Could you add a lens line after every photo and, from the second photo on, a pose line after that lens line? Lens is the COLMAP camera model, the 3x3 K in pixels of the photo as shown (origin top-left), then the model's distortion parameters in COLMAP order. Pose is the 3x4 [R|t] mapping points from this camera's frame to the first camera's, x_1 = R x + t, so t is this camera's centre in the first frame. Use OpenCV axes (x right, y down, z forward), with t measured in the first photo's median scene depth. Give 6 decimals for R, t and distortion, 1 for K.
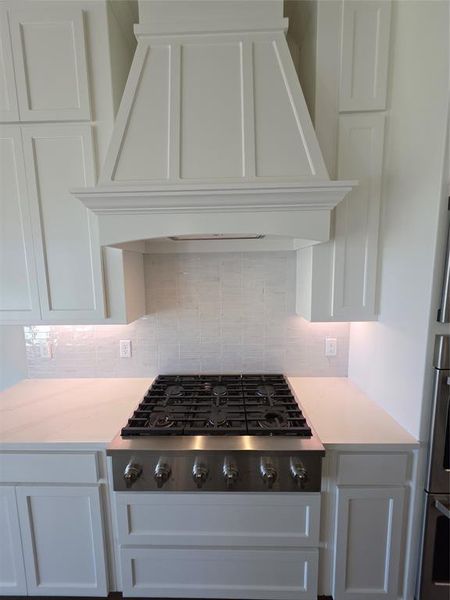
lens RADIAL K [[240.1, 0, 225.0], [0, 240.1, 300.0], [0, 0, 1]] dist [0.003109, 0.000012]
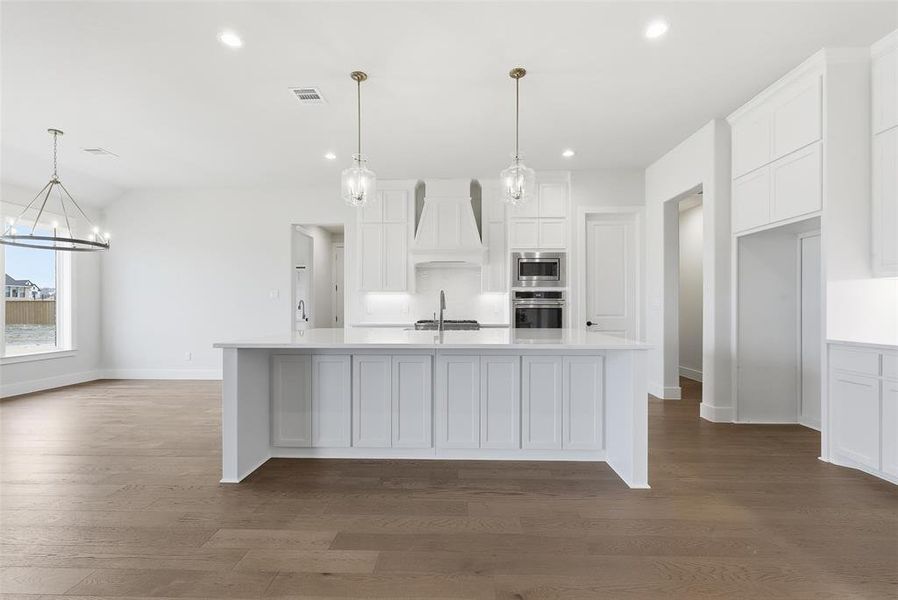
lens RADIAL K [[408.1, 0, 452.2], [0, 408.1, 307.2], [0, 0, 1]] dist [-0.000674, -0.000155]
pose [[0.999846, 0.017477, 0.001507, 0.013742], [-0.017172, 0.992694, -0.119430, 0.886543], [-0.003583, 0.119386, 0.992841, -3.879080]]
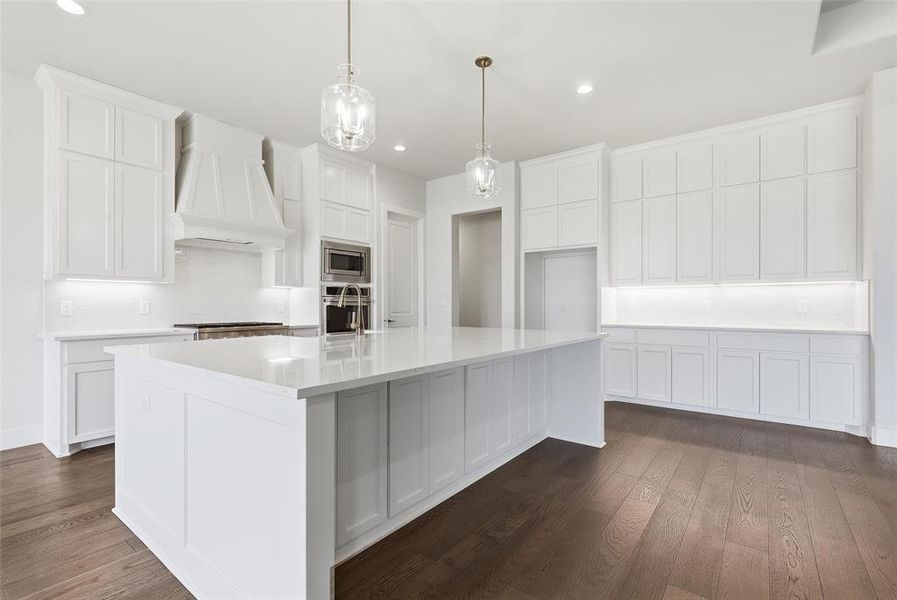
lens RADIAL K [[407.7, 0, 451.7], [0, 407.7, 307.2], [0, 0, 1]] dist [-0.000674, -0.000155]
pose [[0.585219, 0.011196, 0.810798, -1.794773], [0.088097, 0.993108, -0.077301, 0.753513], [-0.806075, 0.116667, 0.580199, -2.537624]]
